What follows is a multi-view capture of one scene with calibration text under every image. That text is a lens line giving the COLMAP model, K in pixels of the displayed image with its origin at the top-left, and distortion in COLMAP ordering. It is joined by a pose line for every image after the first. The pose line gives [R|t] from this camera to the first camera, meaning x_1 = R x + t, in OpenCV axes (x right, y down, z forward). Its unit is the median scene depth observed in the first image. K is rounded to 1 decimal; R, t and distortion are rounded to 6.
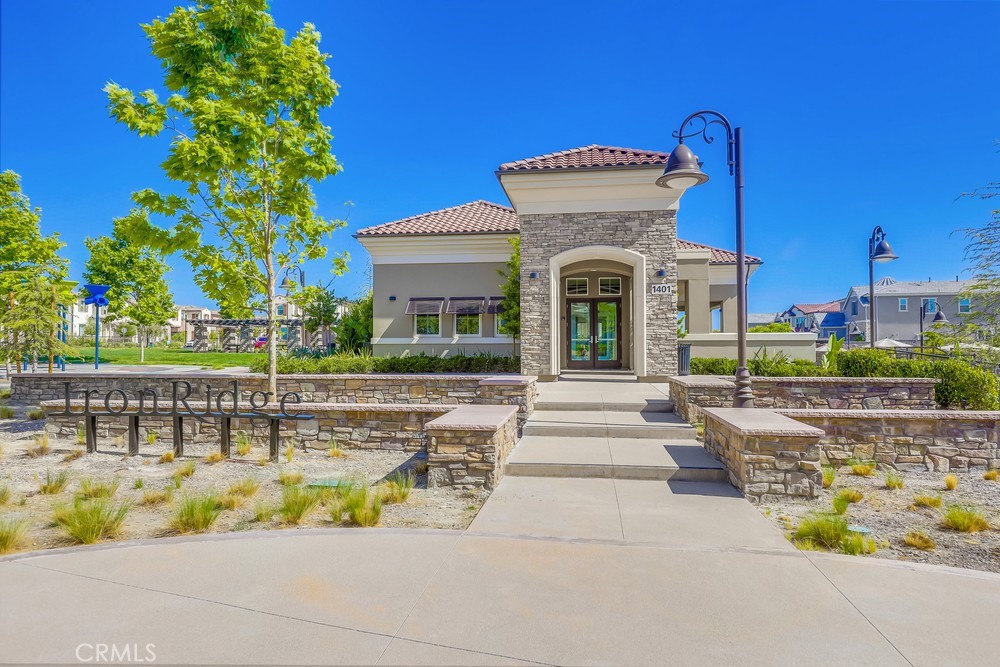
lens RADIAL K [[447.7, 0, 498.8], [0, 447.7, 351.5], [0, 0, 1]] dist [-0.000797, -0.000033]
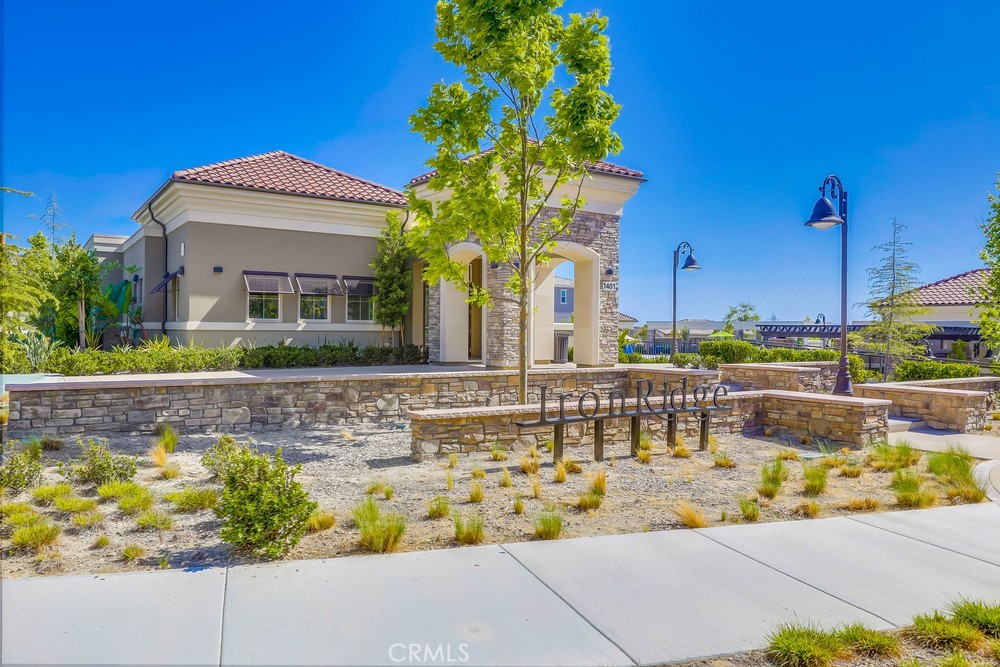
lens RADIAL K [[508.9, 0, 497.5], [0, 508.9, 331.3], [0, 0, 1]] dist [0.004795, 0.000191]
pose [[0.857583, 0.010779, 0.514232, -0.897769], [-0.003383, 0.999877, -0.015318, -0.011951], [-0.514334, 0.011397, 0.857514, 0.113279]]
